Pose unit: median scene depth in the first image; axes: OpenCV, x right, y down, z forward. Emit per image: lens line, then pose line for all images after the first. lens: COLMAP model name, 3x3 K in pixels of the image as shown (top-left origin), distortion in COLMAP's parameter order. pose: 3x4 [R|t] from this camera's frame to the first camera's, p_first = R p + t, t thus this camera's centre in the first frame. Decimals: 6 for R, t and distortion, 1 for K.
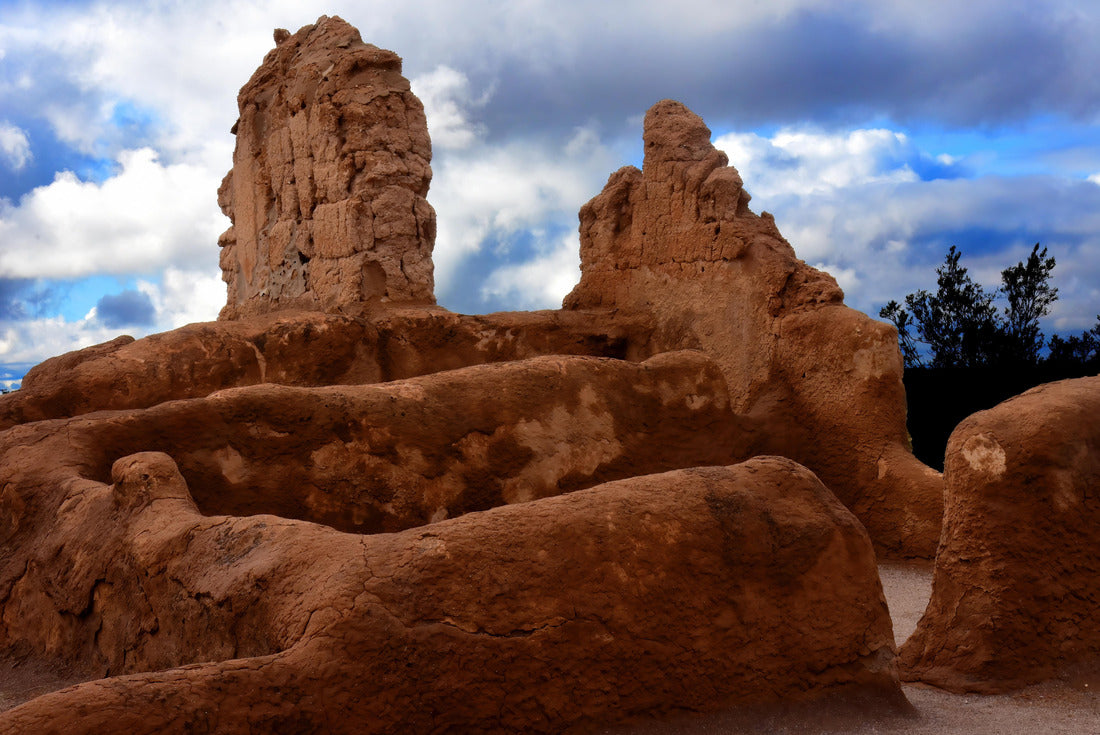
lens RADIAL K [[1539.3, 0, 546.4], [0, 1539.3, 378.3], [0, 0, 1]] dist [0.132197, 0.000000]
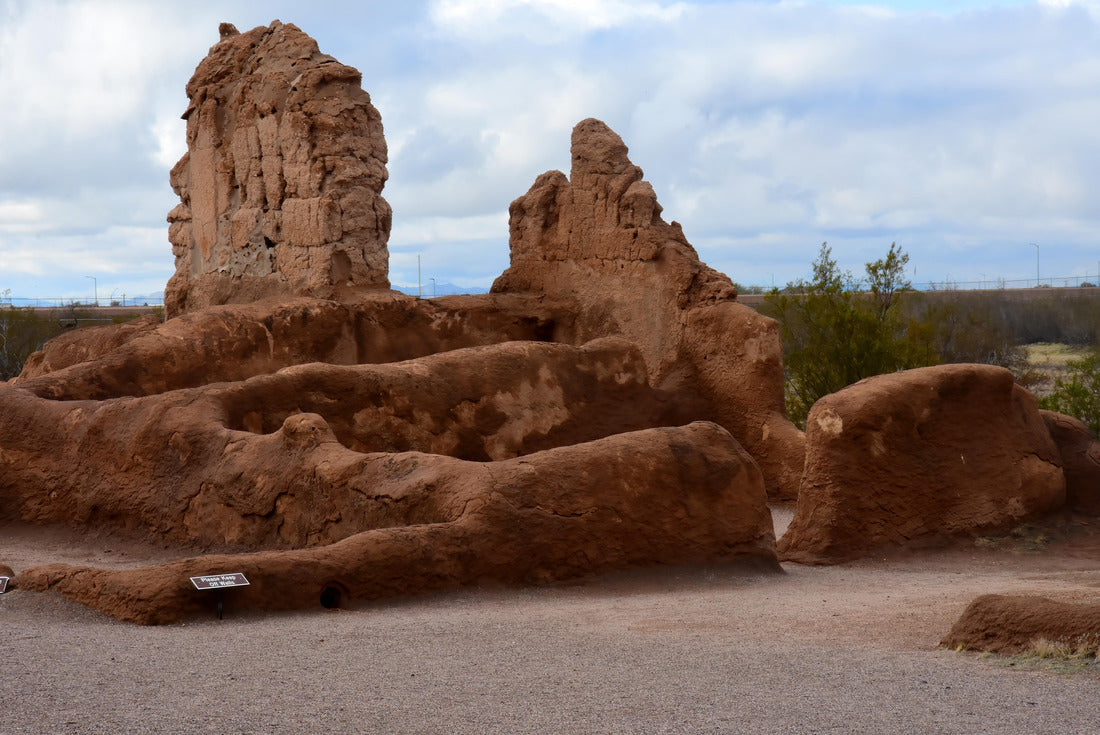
lens RADIAL K [[1539.3, 0, 552.5], [0, 1539.3, 368.7], [0, 0, 1]] dist [0.132197, 0.000000]
pose [[0.996792, 0.015777, 0.078460, -0.075365], [-0.017166, 0.999707, 0.017061, -0.016052], [-0.078168, -0.018353, 0.996771, -0.326475]]
